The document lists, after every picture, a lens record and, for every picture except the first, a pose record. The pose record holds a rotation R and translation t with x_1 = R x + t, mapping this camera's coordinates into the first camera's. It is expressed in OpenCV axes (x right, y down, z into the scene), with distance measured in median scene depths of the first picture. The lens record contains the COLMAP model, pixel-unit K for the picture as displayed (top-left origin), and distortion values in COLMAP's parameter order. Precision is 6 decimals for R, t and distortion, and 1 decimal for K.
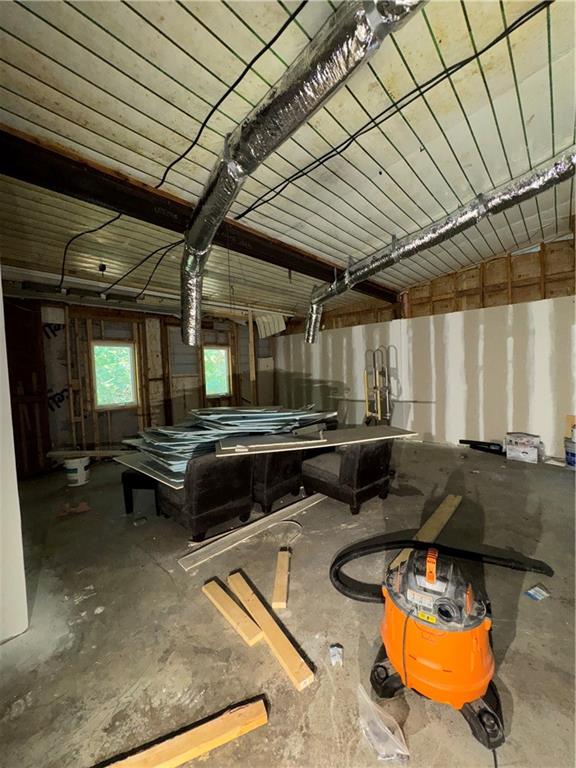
lens RADIAL K [[305.5, 0, 289.8], [0, 305.5, 383.4], [0, 0, 1]] dist [-0.002381, 0.000715]
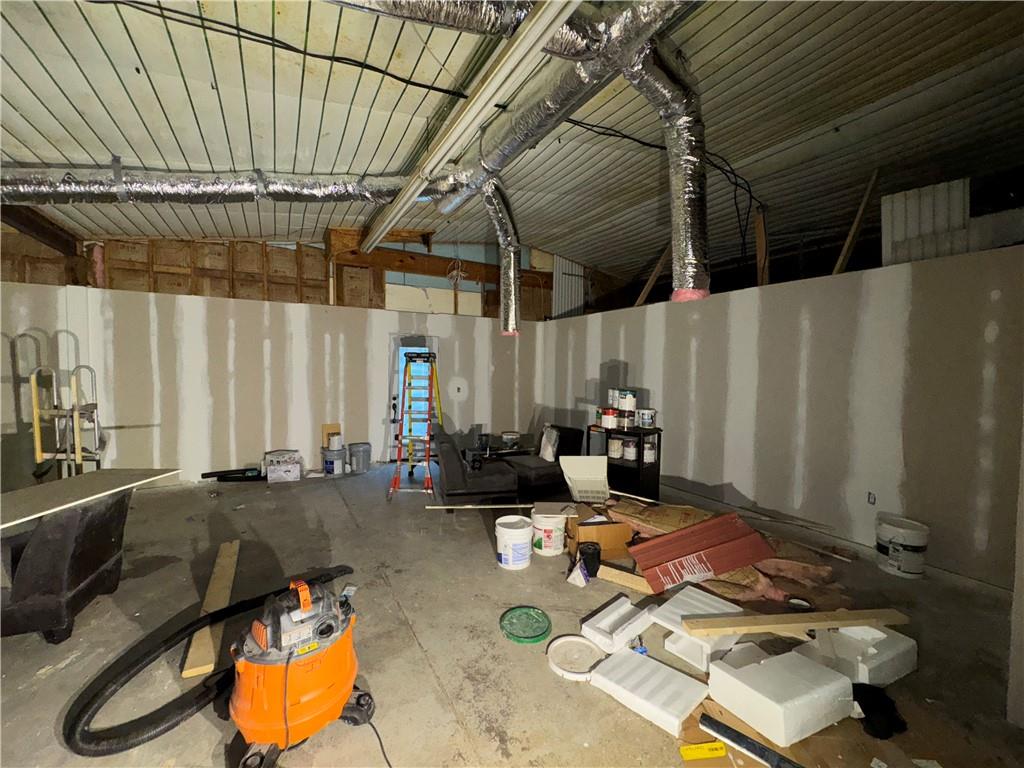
lens RADIAL K [[407.3, 0, 511.3], [0, 407.3, 384.0], [0, 0, 1]] dist [-0.002381, 0.000715]
pose [[0.313118, -0.000783, 0.949714, -0.191037], [0.024013, 0.999686, -0.007093, -0.003697], [-0.949411, 0.025026, 0.313038, 0.003287]]
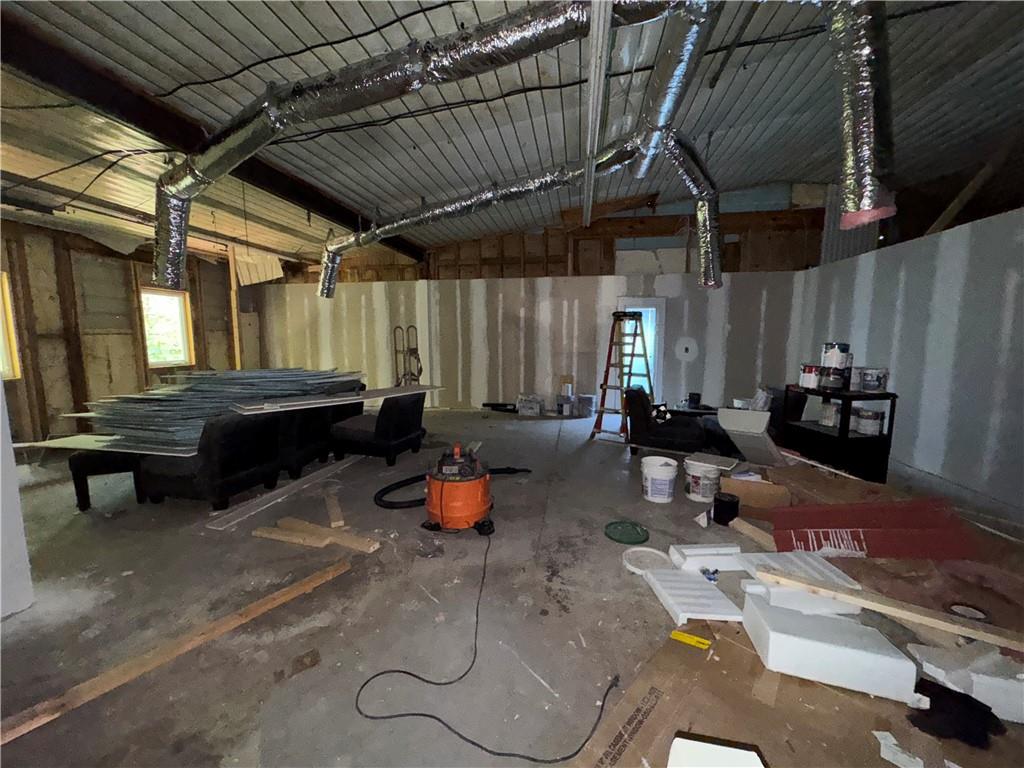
lens RADIAL K [[407.3, 0, 511.9], [0, 407.3, 383.8], [0, 0, 1]] dist [-0.002381, 0.000715]
pose [[0.844392, -0.028431, 0.534972, -0.153477], [-0.004440, 0.998185, 0.060056, 0.051966], [-0.535708, -0.053086, 0.842733, -0.336521]]
